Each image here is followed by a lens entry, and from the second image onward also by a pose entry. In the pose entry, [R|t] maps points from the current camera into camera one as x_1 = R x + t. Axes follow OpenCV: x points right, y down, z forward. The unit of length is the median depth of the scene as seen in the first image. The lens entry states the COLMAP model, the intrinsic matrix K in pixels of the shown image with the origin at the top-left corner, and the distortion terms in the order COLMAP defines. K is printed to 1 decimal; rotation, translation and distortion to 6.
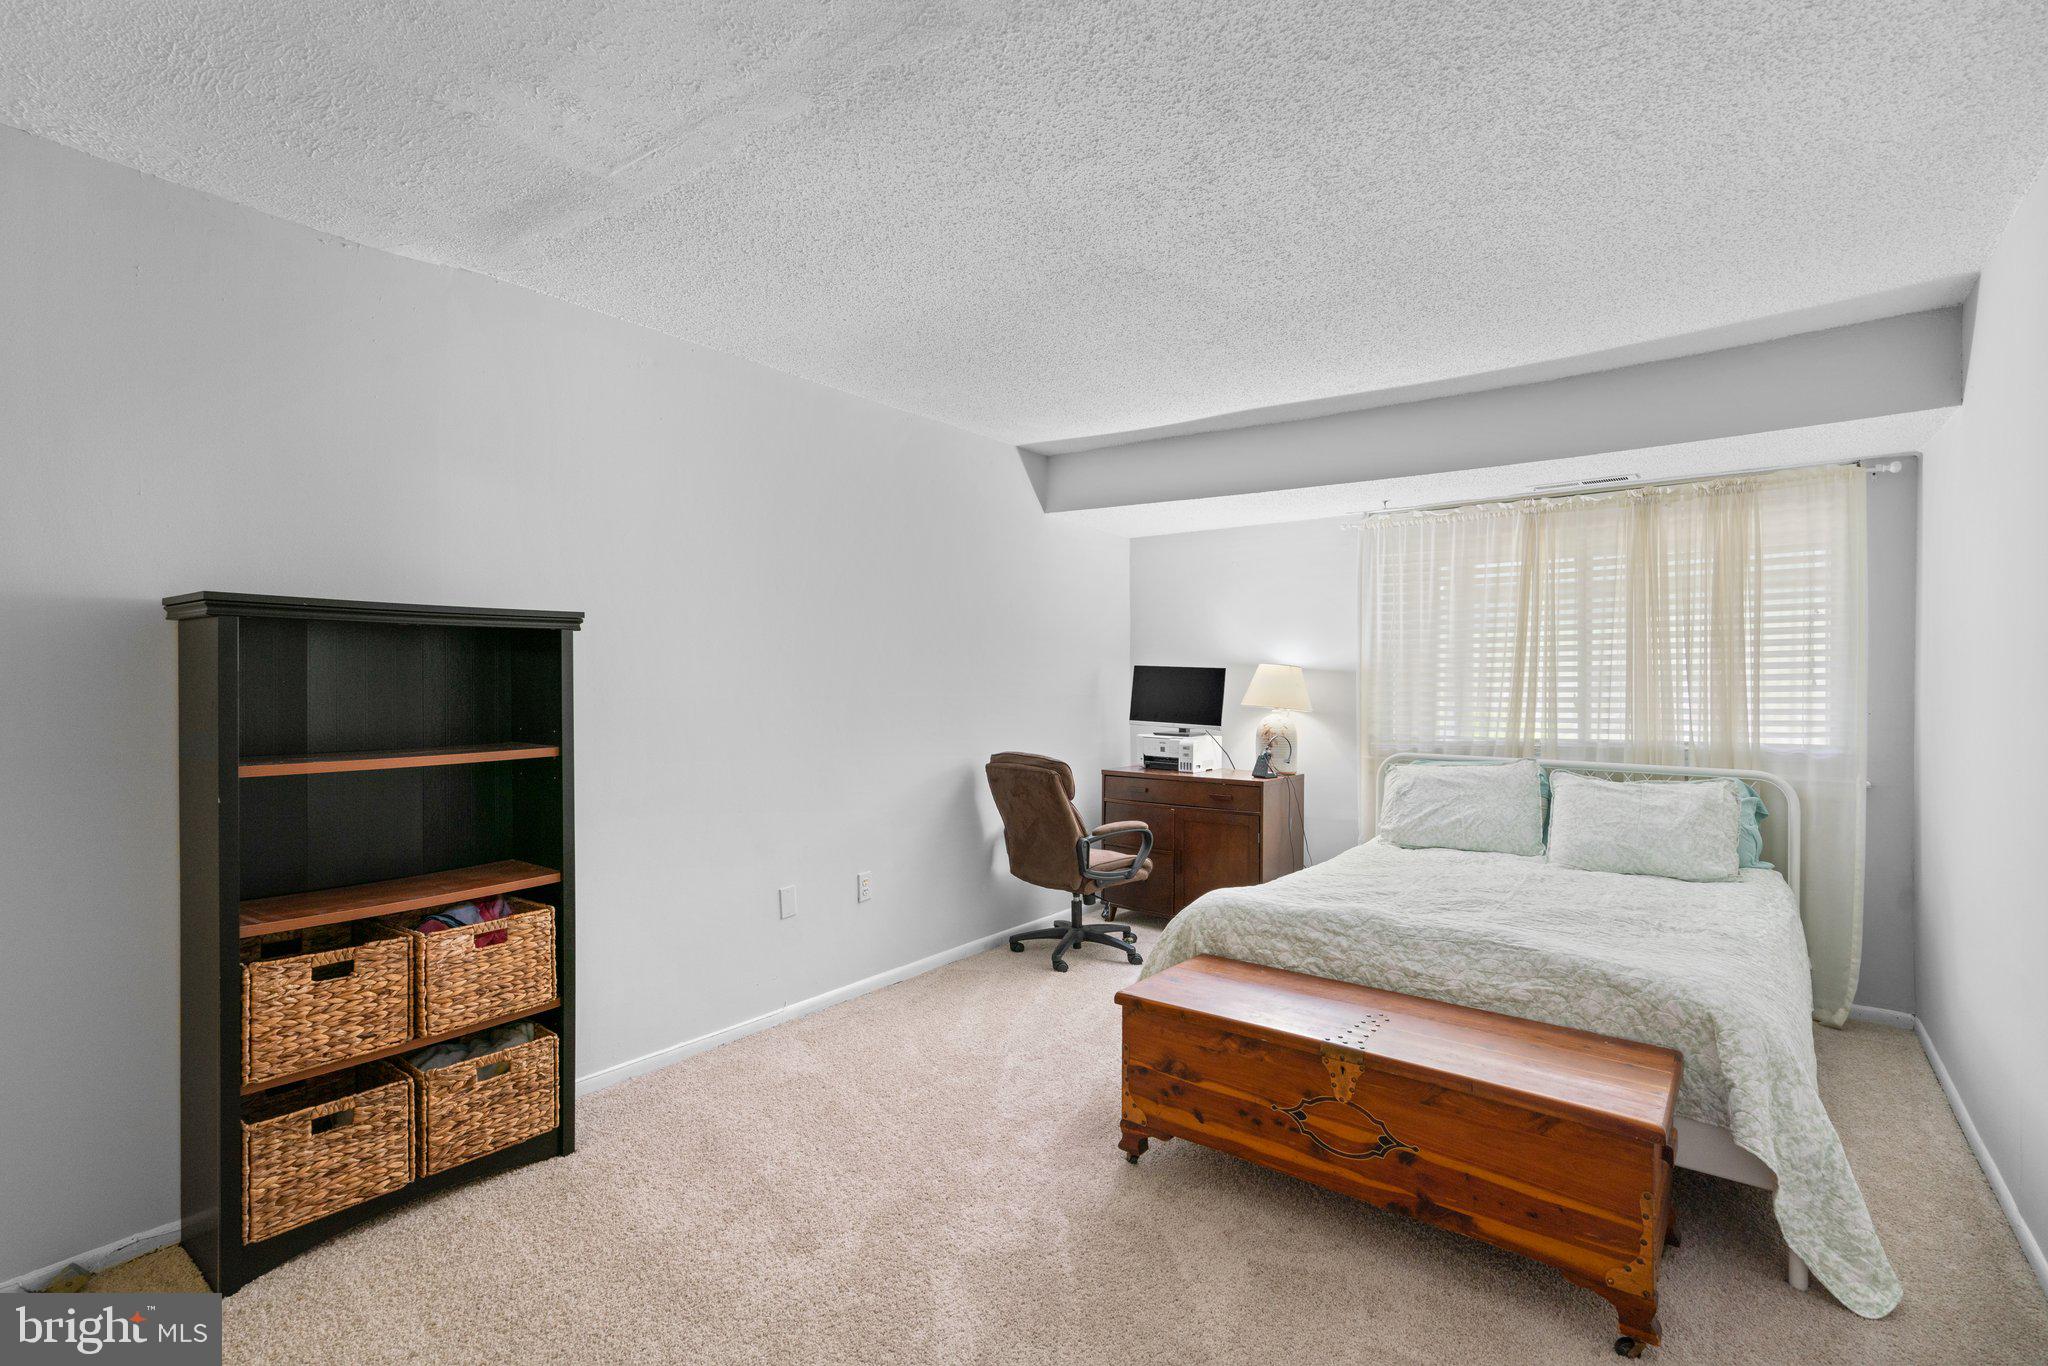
lens RADIAL K [[943.6, 0, 1021.3], [0, 943.6, 673.5], [0, 0, 1]] dist [-0.003463, -0.000083]
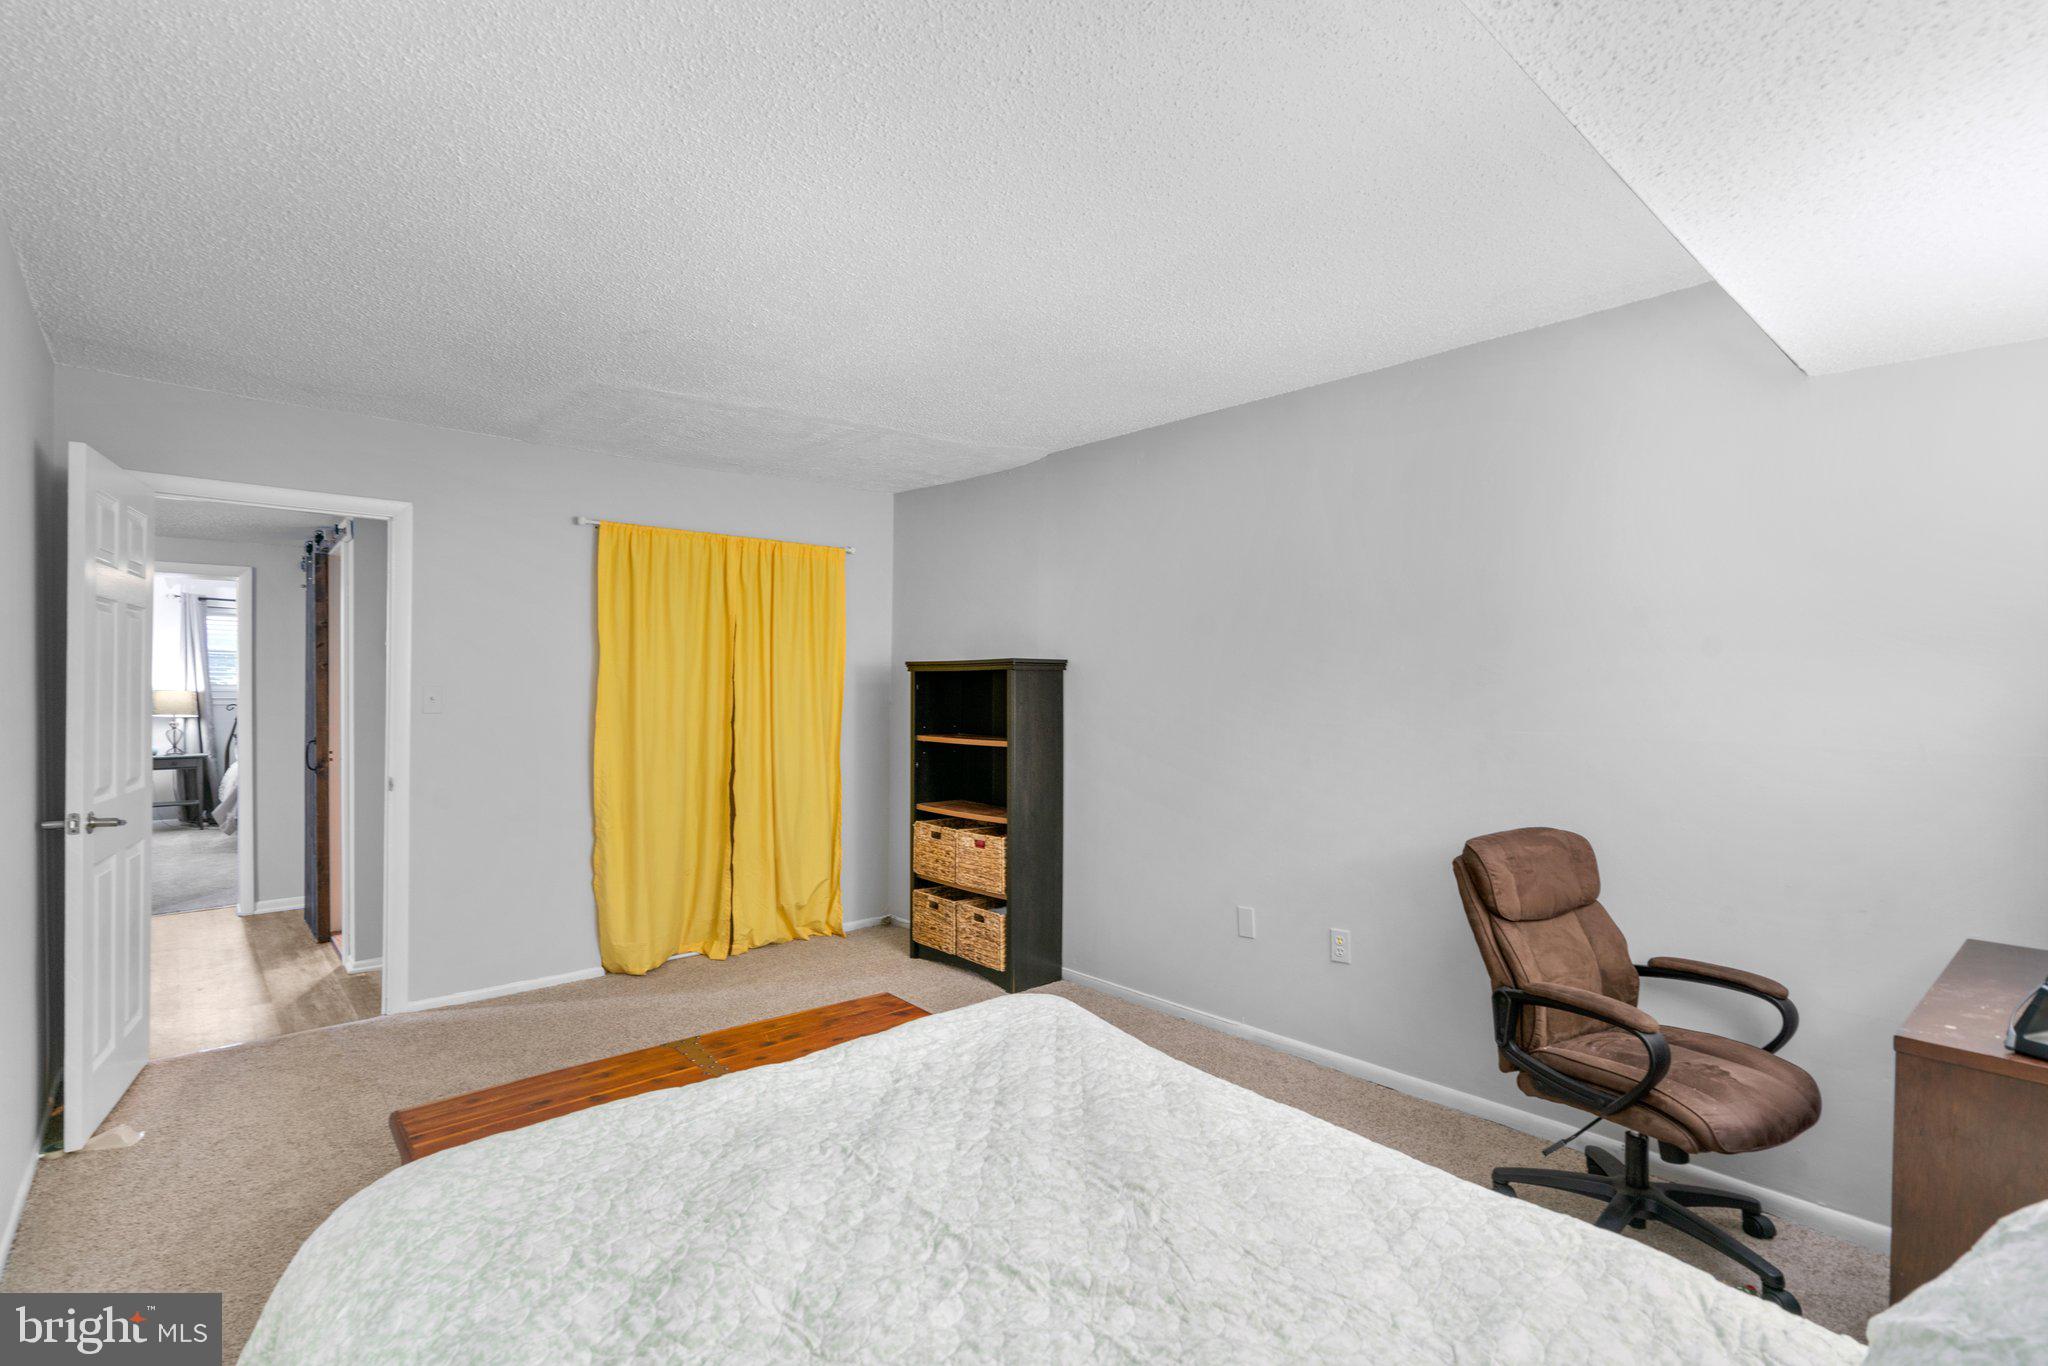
lens RADIAL K [[943.6, 0, 1021.3], [0, 943.6, 673.5], [0, 0, 1]] dist [-0.003463, -0.000083]
pose [[-0.176166, -0.015872, -0.984233, 1.230992], [-0.003697, 0.999874, -0.015463, -0.016158], [0.984354, 0.000915, -0.176202, 1.437130]]
